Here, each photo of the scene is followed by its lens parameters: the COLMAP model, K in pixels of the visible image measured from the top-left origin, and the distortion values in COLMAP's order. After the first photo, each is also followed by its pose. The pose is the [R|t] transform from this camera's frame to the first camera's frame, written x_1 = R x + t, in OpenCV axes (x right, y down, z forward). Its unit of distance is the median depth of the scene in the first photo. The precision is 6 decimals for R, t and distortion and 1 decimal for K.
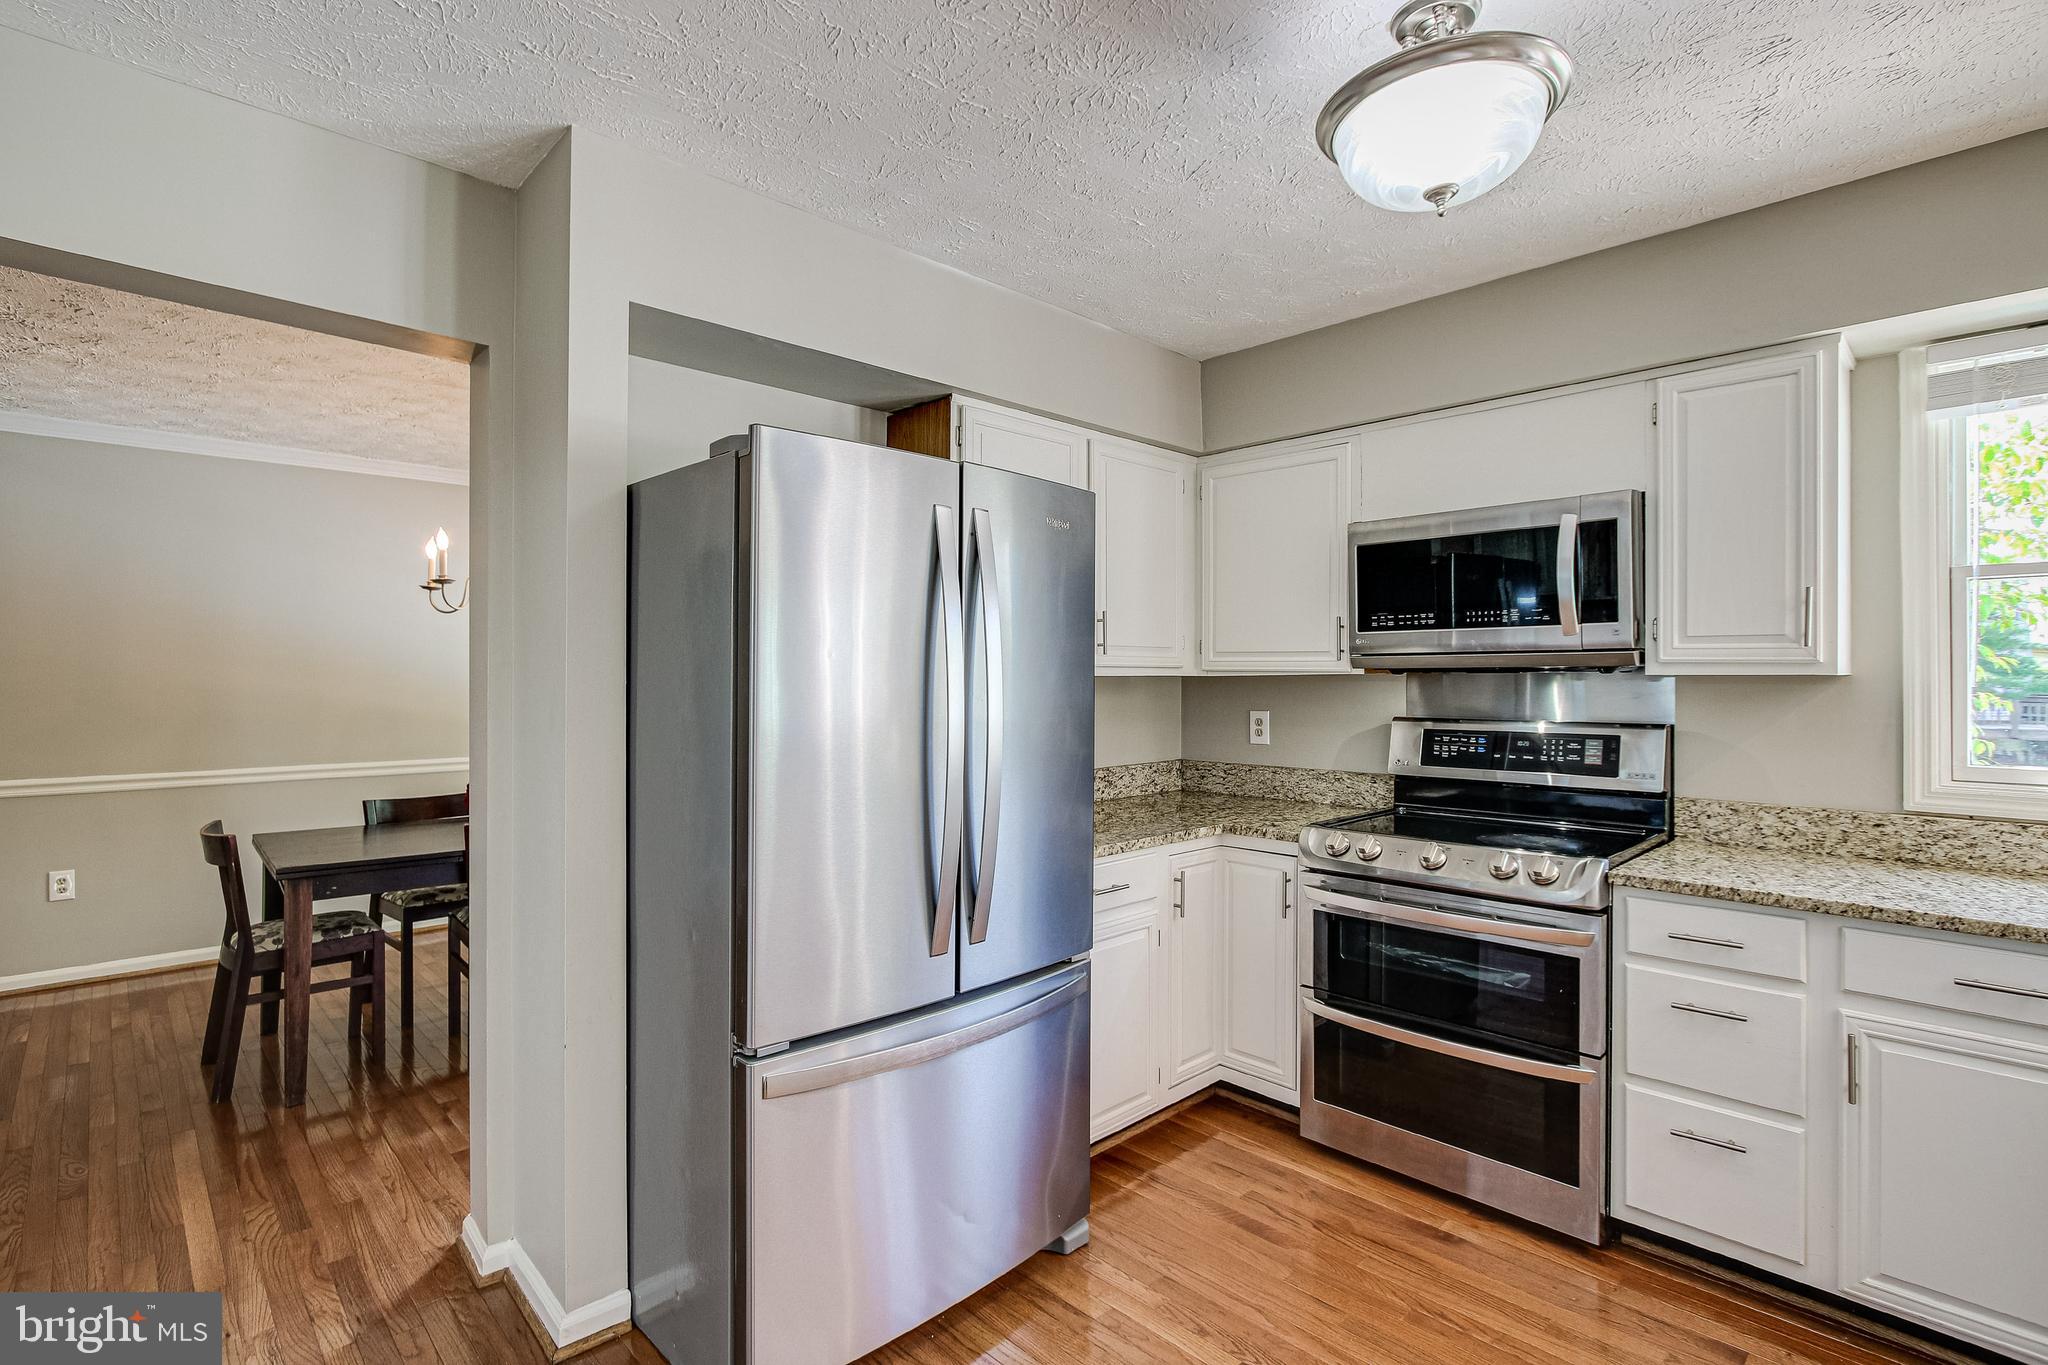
lens RADIAL K [[987.6, 0, 997.5], [0, 987.6, 665.9], [0, 0, 1]] dist [-0.011495, 0.000458]
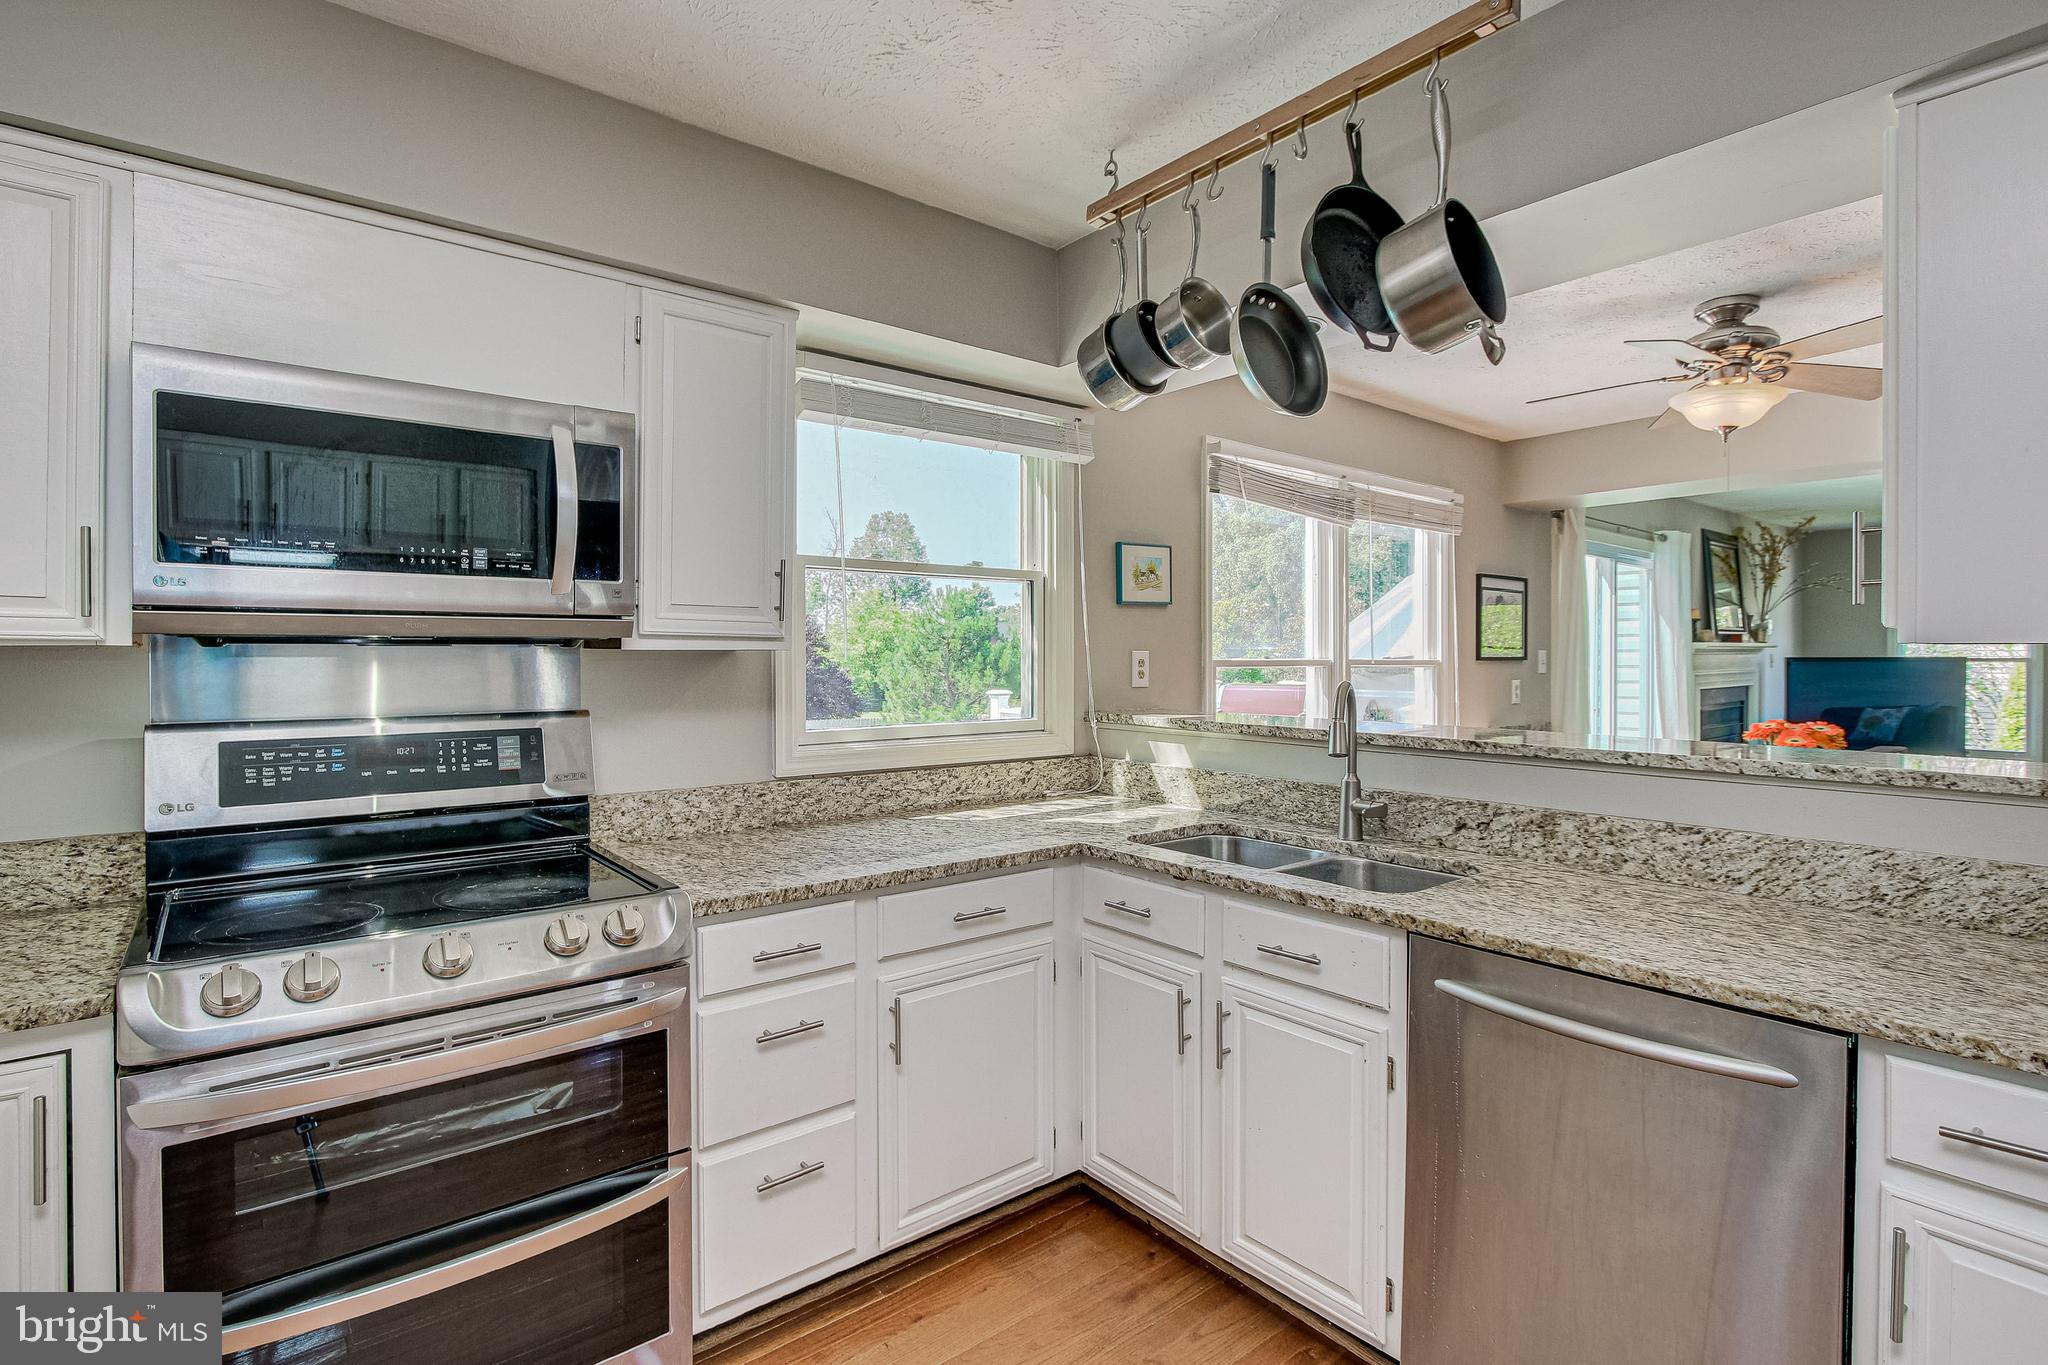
lens RADIAL K [[987.6, 0, 997.5], [0, 987.6, 665.9], [0, 0, 1]] dist [-0.011495, 0.000458]
pose [[0.088154, -0.010556, 0.996051, -0.110163], [-0.009973, 0.999884, 0.011479, 0.009789], [-0.996057, -0.010945, 0.088038, 0.590775]]
